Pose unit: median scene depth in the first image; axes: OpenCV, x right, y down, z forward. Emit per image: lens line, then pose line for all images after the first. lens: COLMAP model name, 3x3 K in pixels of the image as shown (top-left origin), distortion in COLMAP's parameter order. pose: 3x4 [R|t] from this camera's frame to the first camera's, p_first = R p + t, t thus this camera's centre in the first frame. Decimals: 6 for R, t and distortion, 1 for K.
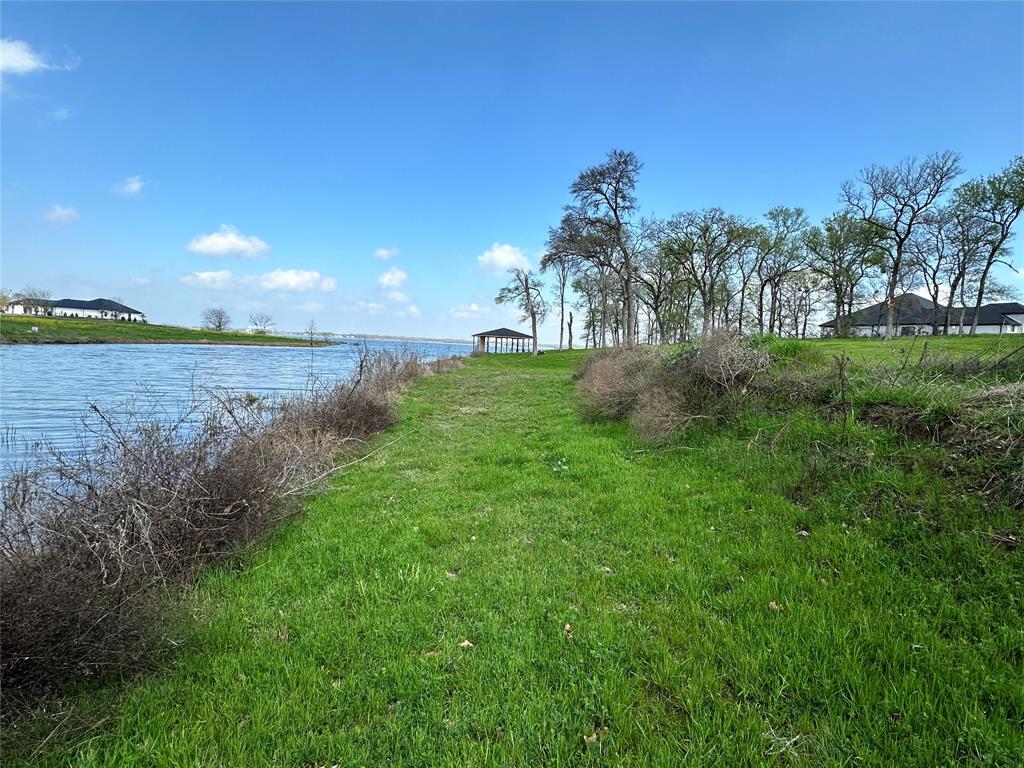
lens RADIAL K [[506.9, 0, 512.0], [0, 506.9, 384.0], [0, 0, 1]] dist [0.004045, -0.000863]
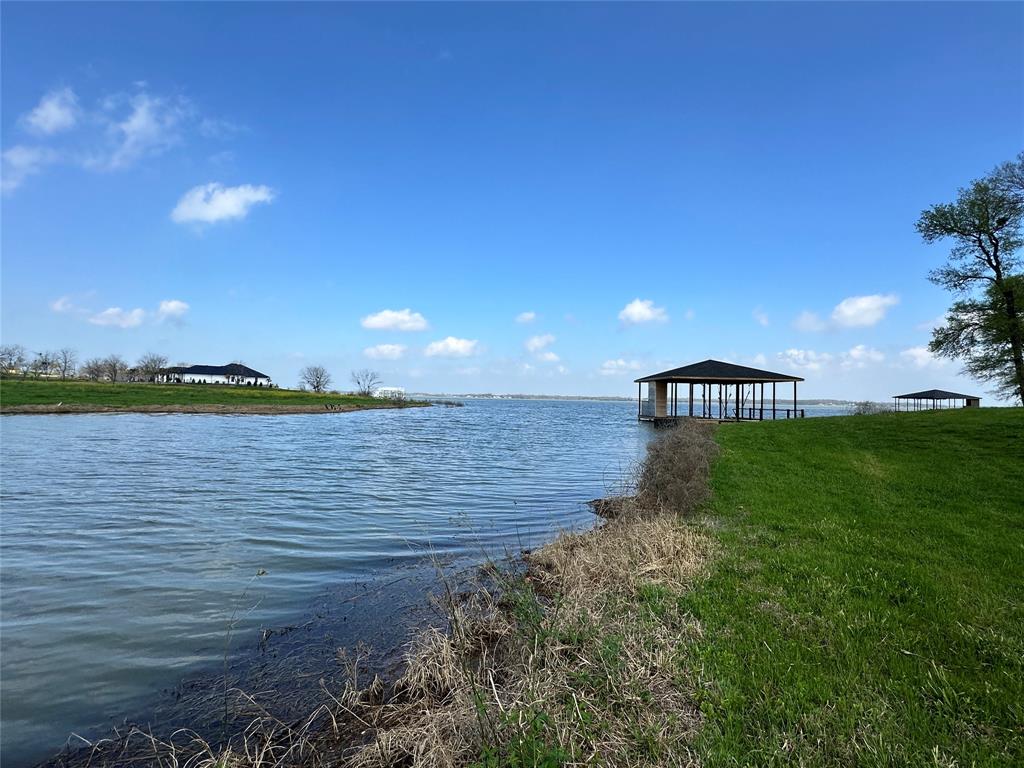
lens RADIAL K [[506.9, 0, 512.0], [0, 506.9, 384.0], [0, 0, 1]] dist [0.004045, -0.000863]
pose [[0.958464, -0.035286, -0.283023, -0.054582], [0.002844, 0.993450, -0.114230, -0.036971], [0.285200, 0.108680, 0.952286, 0.492038]]
